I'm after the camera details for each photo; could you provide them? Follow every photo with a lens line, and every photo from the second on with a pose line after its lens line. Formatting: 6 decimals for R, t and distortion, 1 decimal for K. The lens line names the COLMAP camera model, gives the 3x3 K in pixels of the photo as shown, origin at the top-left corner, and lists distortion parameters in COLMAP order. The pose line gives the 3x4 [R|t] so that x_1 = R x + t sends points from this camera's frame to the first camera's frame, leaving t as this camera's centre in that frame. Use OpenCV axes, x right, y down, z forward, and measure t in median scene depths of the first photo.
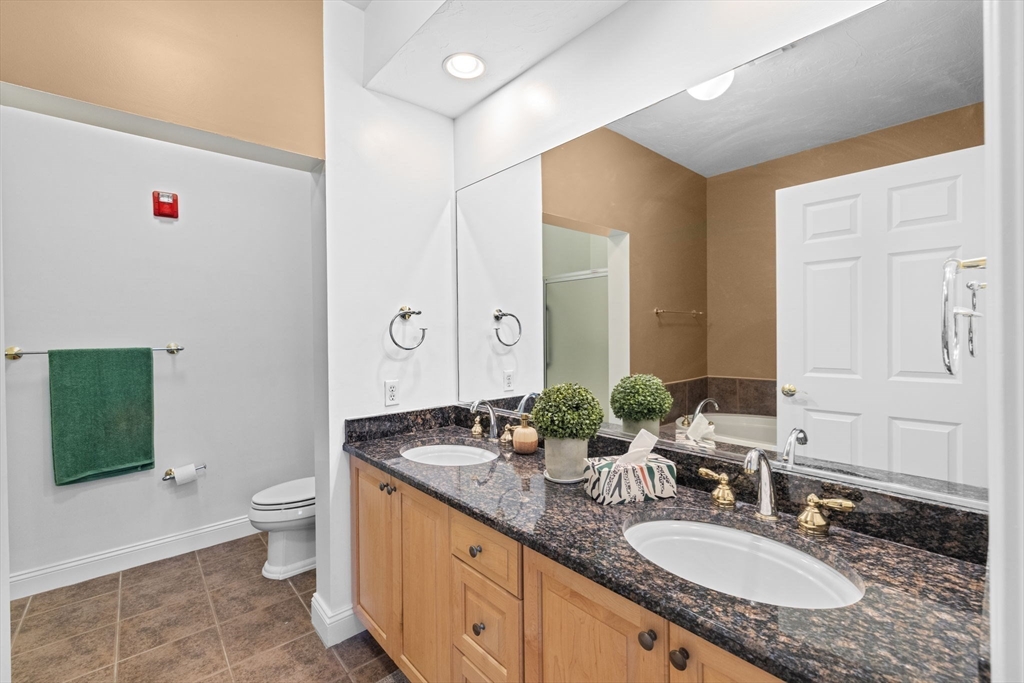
lens RADIAL K [[434.0, 0, 512.0], [0, 434.0, 338.5], [0, 0, 1]] dist [-0.012519, 0.000905]
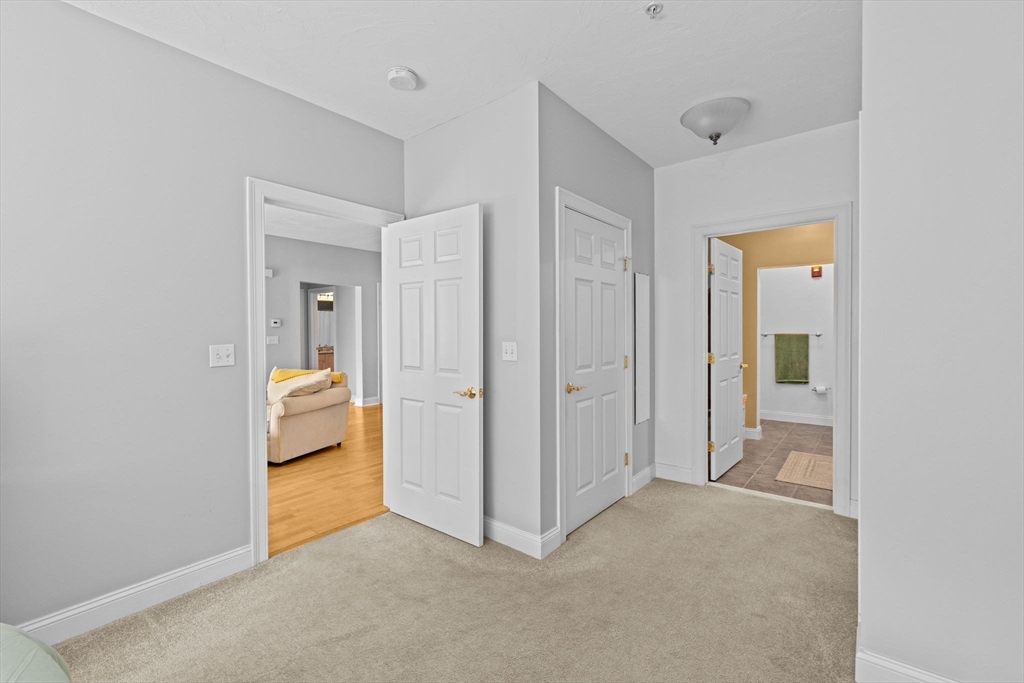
lens RADIAL K [[434.0, 0, 511.6], [0, 434.0, 337.7], [0, 0, 1]] dist [-0.012519, 0.000905]
pose [[0.198850, 0.020551, -0.979814, 1.169493], [-0.007697, 0.999782, 0.019408, 0.008626], [0.980000, 0.003683, 0.198965, -1.084838]]
